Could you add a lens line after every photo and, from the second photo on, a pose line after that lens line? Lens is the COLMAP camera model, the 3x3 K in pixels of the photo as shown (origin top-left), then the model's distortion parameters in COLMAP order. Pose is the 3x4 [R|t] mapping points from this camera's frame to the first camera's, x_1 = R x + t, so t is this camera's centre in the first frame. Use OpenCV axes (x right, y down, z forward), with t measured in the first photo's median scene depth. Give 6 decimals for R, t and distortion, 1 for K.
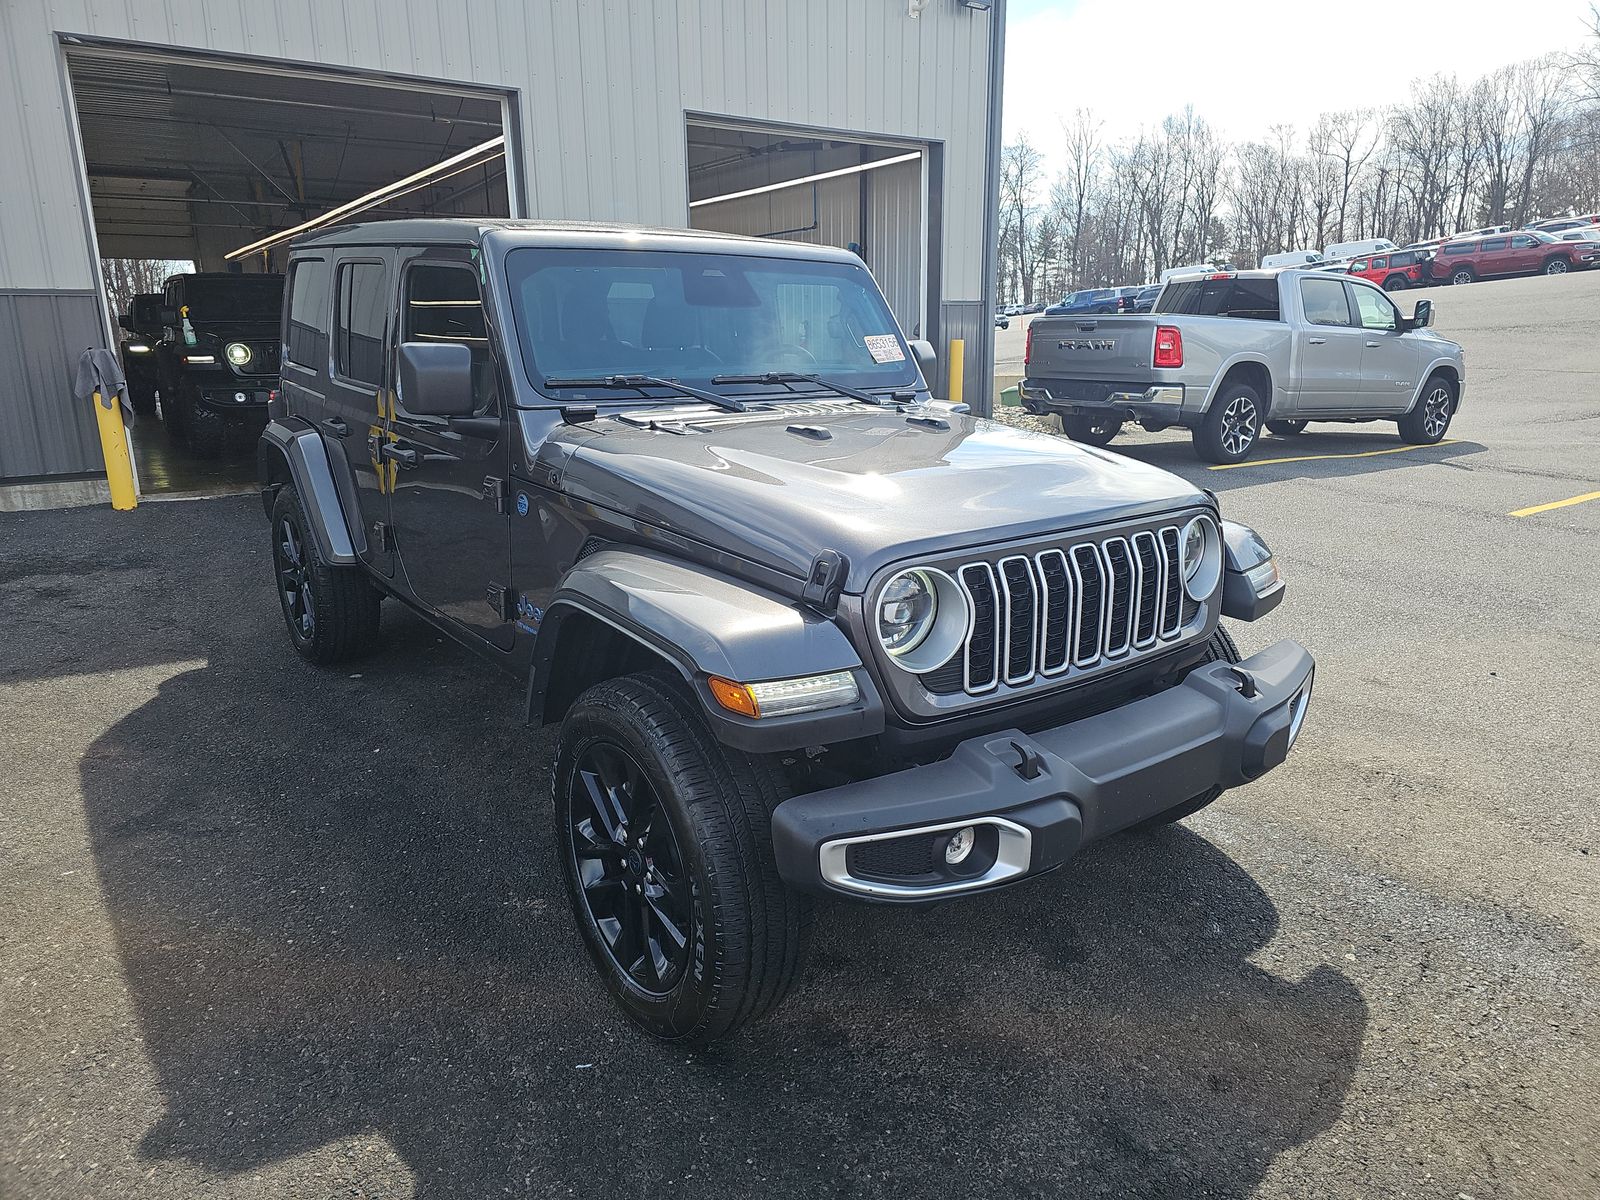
lens RADIAL K [[1093.2, 0, 795.7], [0, 1093.2, 581.8], [0, 0, 1]] dist [0.051309, -0.054164]
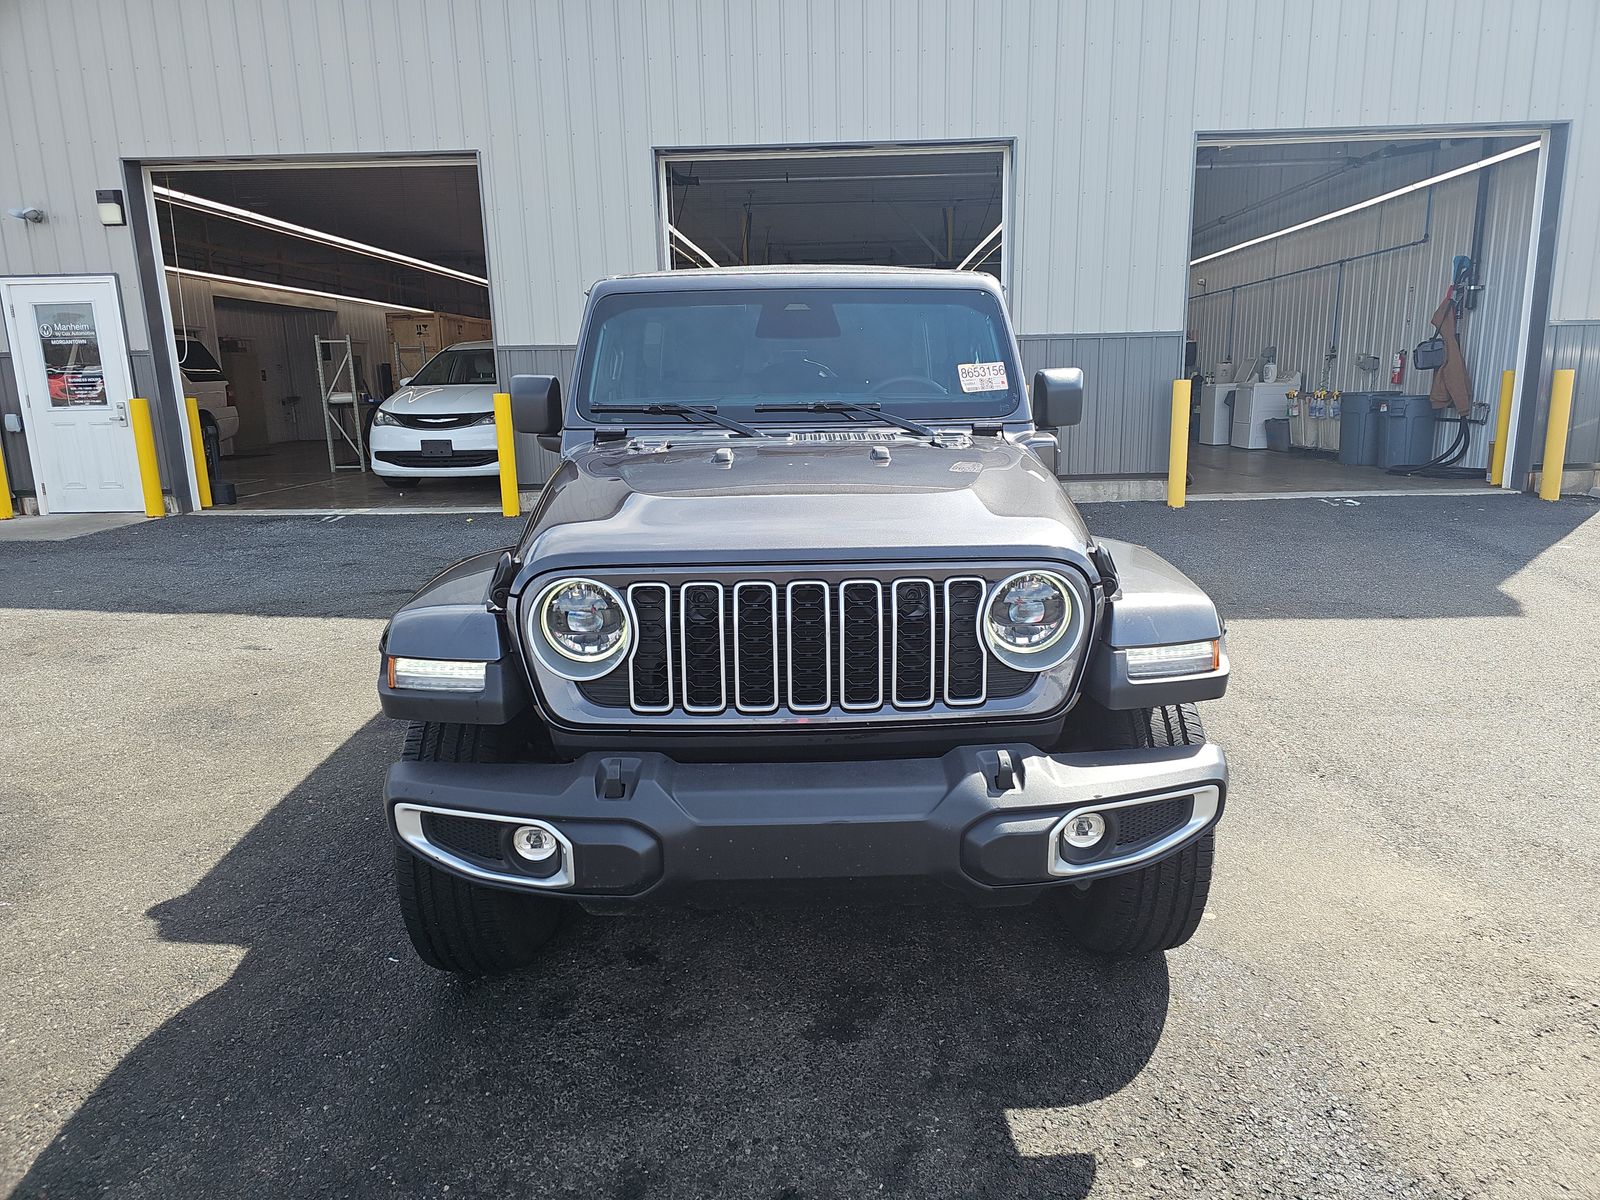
lens RADIAL K [[1062.4, 0, 773.4], [0, 1062.4, 596.6], [0, 0, 1]] dist [0.052451, -0.049302]
pose [[0.796334, 0.111546, -0.594483, 0.689059], [-0.122085, 0.992261, 0.022646, -0.033876], [0.592408, 0.054544, 0.803789, 0.229796]]
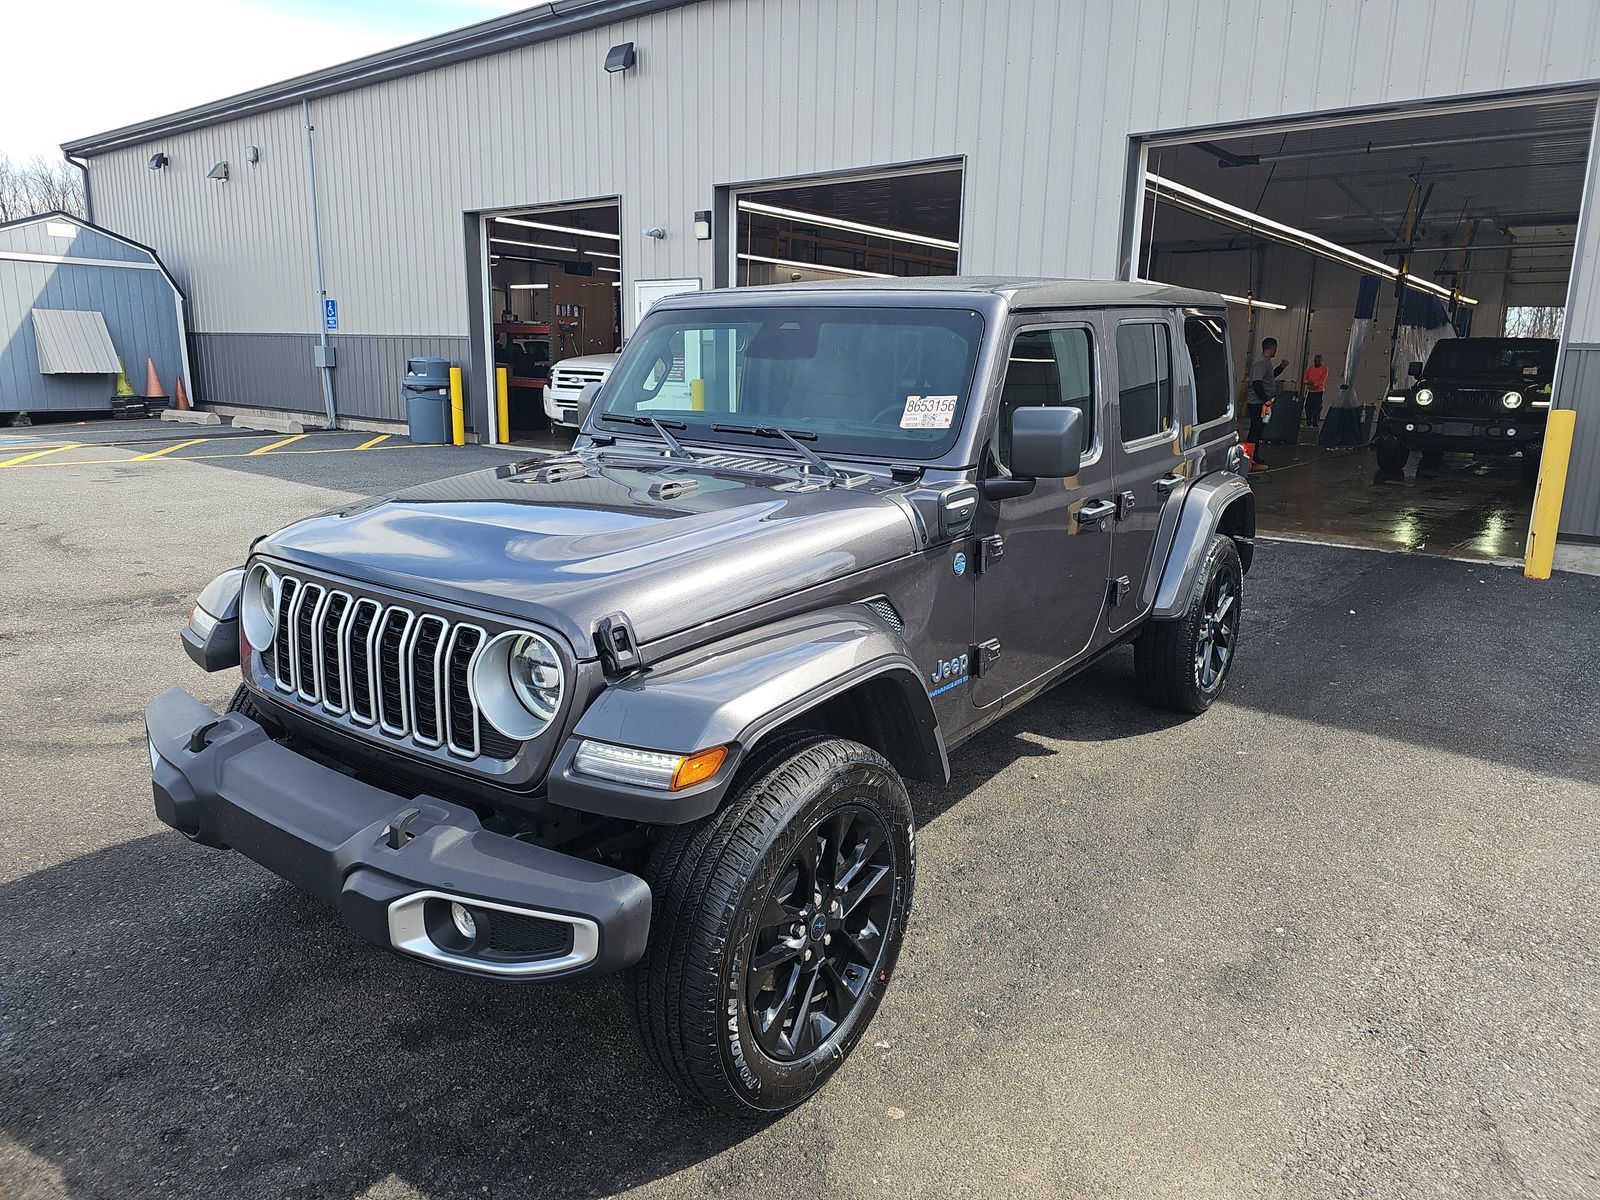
lens RADIAL K [[1021.2, 0, 767.1], [0, 1021.2, 565.6], [0, 0, 1]] dist [0.048904, -0.039414]
pose [[0.263228, 0.201601, -0.943434, 1.080104], [-0.240195, 0.960822, 0.138300, -0.245931], [0.934354, 0.190204, 0.301339, 0.932249]]
